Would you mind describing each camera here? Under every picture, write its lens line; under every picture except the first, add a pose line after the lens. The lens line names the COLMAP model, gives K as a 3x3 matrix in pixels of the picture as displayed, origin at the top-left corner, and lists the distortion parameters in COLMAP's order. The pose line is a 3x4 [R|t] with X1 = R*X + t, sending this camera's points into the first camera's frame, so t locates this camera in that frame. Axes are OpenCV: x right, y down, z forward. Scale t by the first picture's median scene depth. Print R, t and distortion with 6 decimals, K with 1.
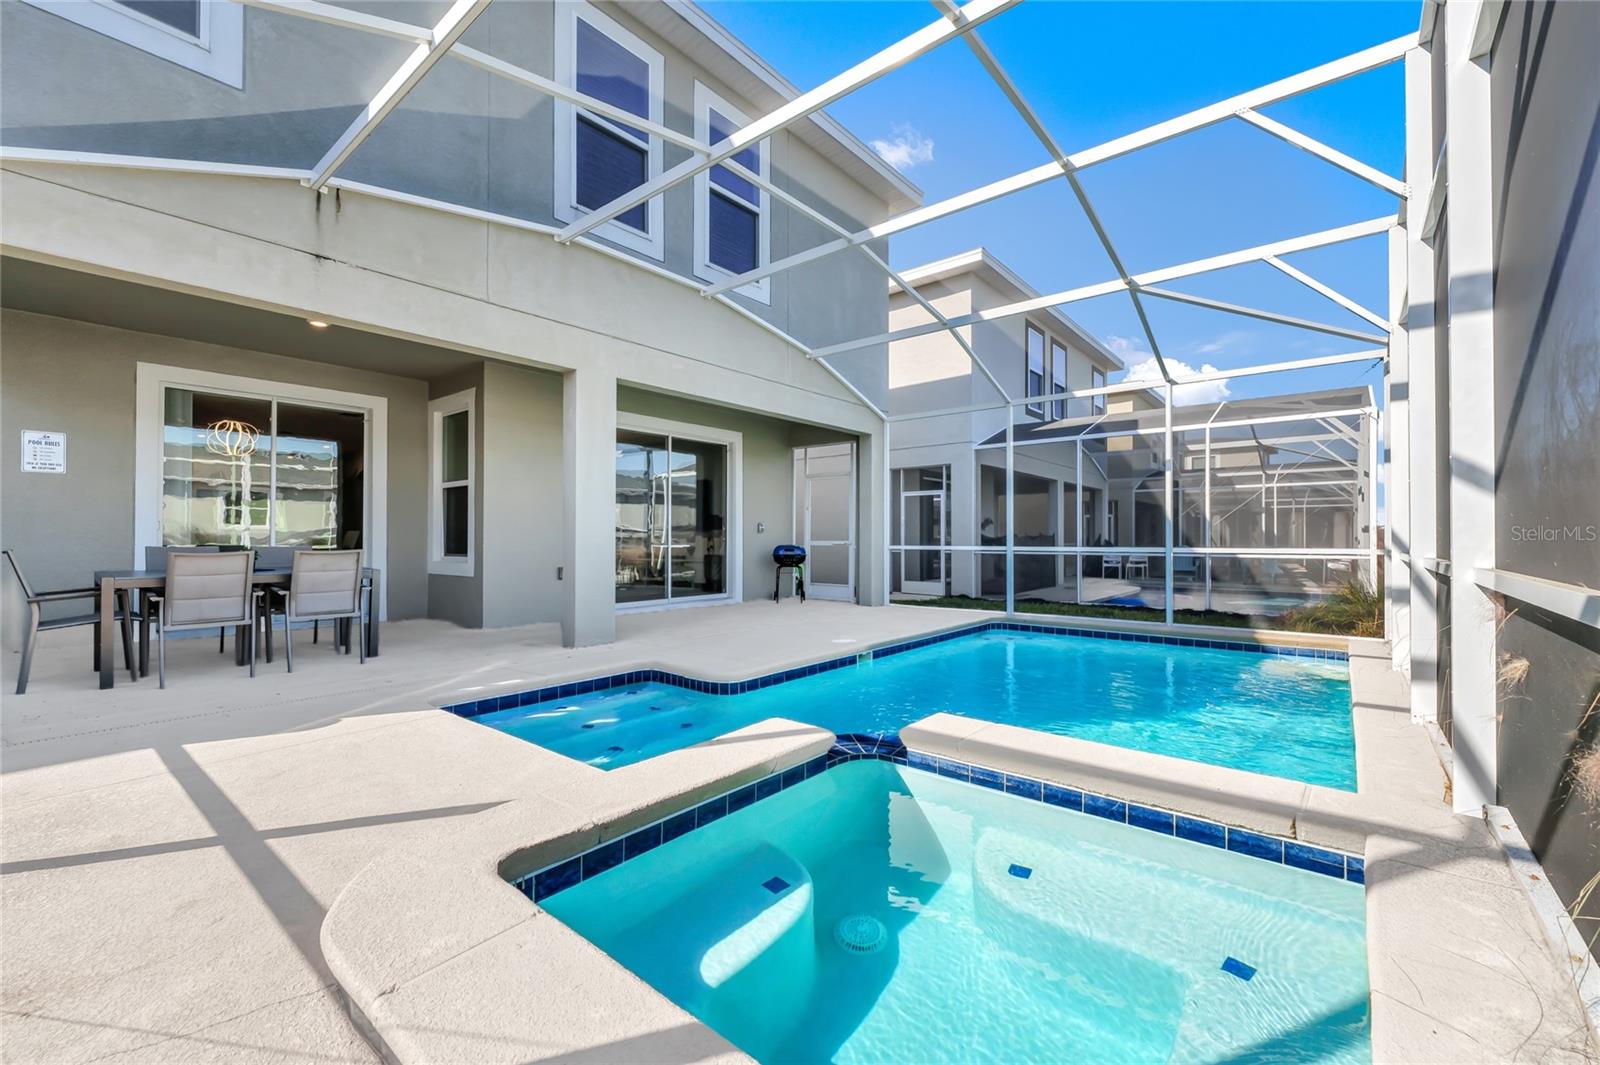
lens RADIAL K [[612.5, 0, 751.9], [0, 612.5, 531.1], [0, 0, 1]] dist [-0.002175, 0.000321]
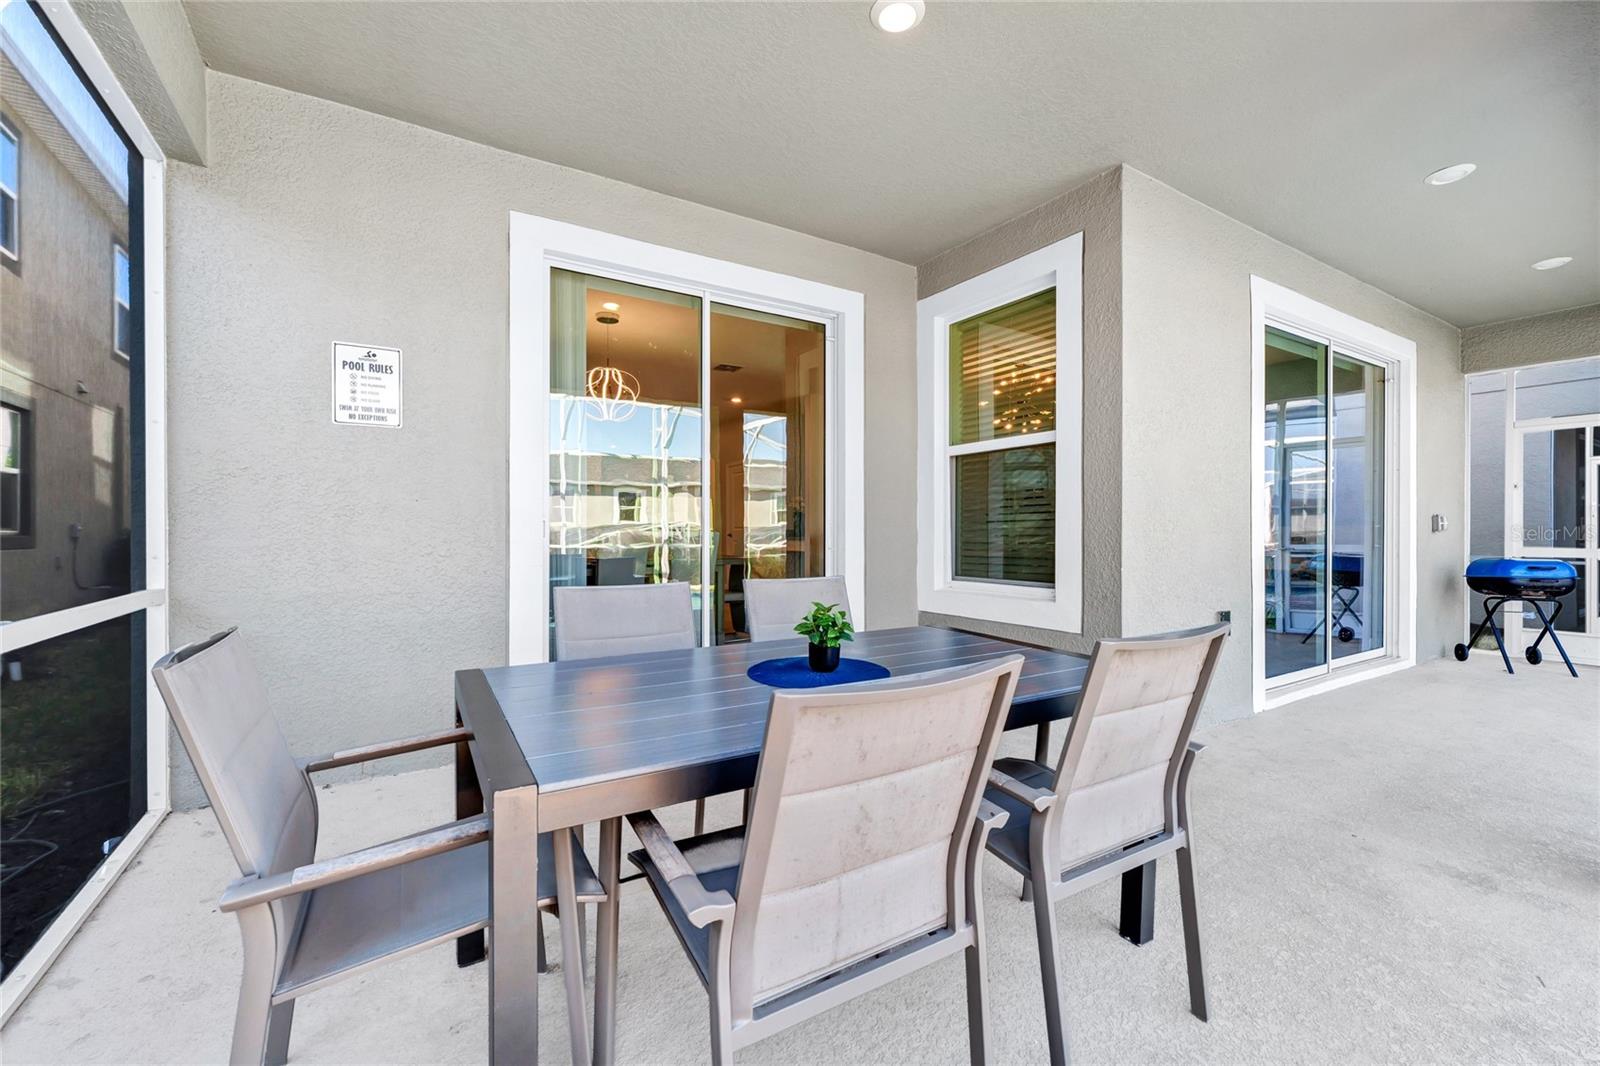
lens RADIAL K [[649.9, 0, 801.8], [0, 649.9, 535.2], [0, 0, 1]] dist [0.002436, -0.001779]
pose [[0.946559, -0.003430, -0.322511, -0.490577], [0.006768, 0.999934, 0.009230, -0.007988], [0.322458, -0.010920, 0.946521, 0.458330]]
